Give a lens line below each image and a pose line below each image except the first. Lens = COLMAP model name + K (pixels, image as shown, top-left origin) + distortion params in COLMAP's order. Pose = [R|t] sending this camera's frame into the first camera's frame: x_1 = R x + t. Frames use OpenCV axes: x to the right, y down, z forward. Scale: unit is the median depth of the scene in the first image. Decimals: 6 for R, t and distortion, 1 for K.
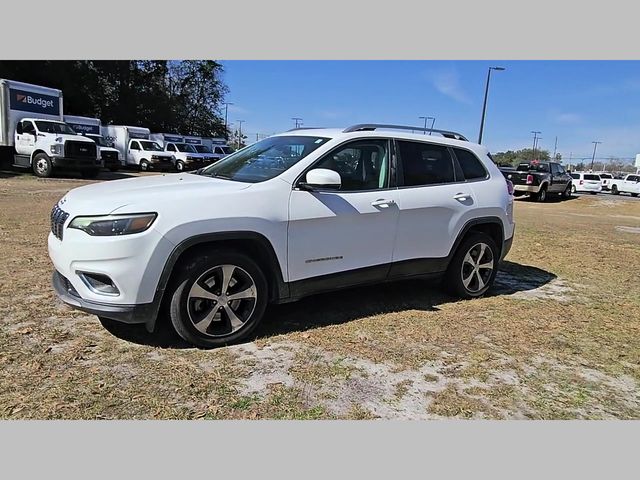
lens RADIAL K [[436.7, 0, 309.9], [0, 436.7, 250.8], [0, 0, 1]] dist [0.010689, -0.007340]
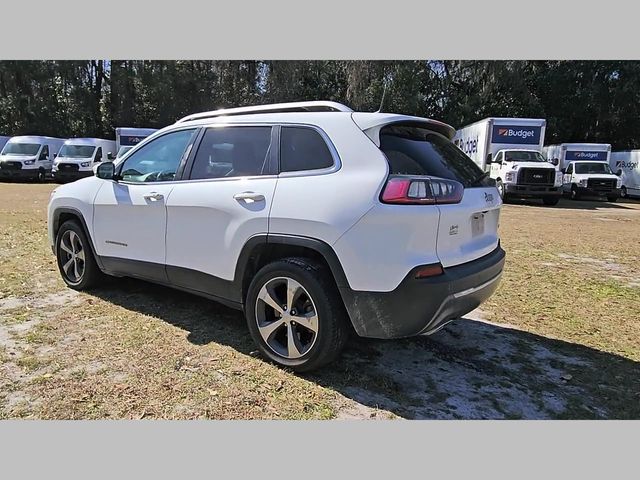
lens RADIAL K [[436.7, 0, 314.4], [0, 436.7, 252.7], [0, 0, 1]] dist [0.010689, -0.007340]
pose [[0.353486, 0.129092, -0.926490, 1.031138], [-0.196949, 0.978502, 0.061197, -0.102427], [0.914472, 0.160839, 0.371311, 0.872374]]
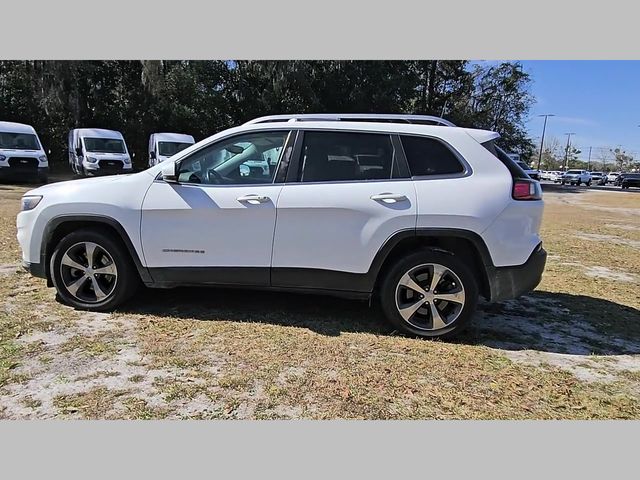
lens RADIAL K [[436.7, 0, 310.2], [0, 436.7, 248.5], [0, 0, 1]] dist [0.010689, -0.007340]
pose [[0.760254, 0.091896, -0.643094, 0.756255], [-0.123349, 0.992355, -0.004017, -0.015617], [0.637808, 0.082379, 0.765777, 0.339069]]
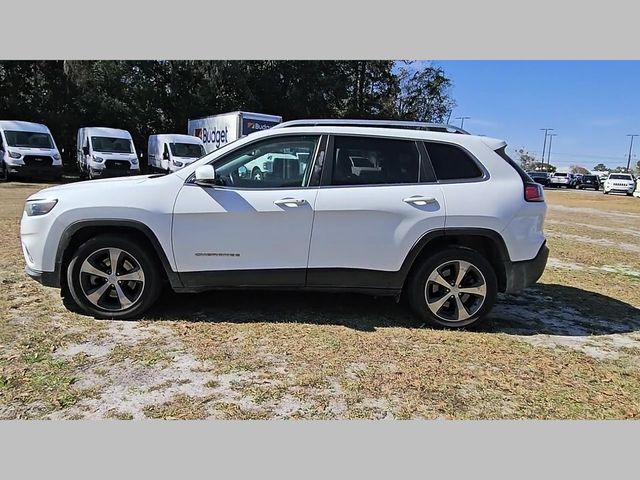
lens RADIAL K [[436.7, 0, 310.6], [0, 436.7, 248.4], [0, 0, 1]] dist [0.010689, -0.007340]
pose [[0.857406, 0.076765, -0.508883, 0.607283], [-0.098471, 0.995014, -0.015814, -0.000193], [0.505132, 0.063669, 0.860690, 0.197060]]
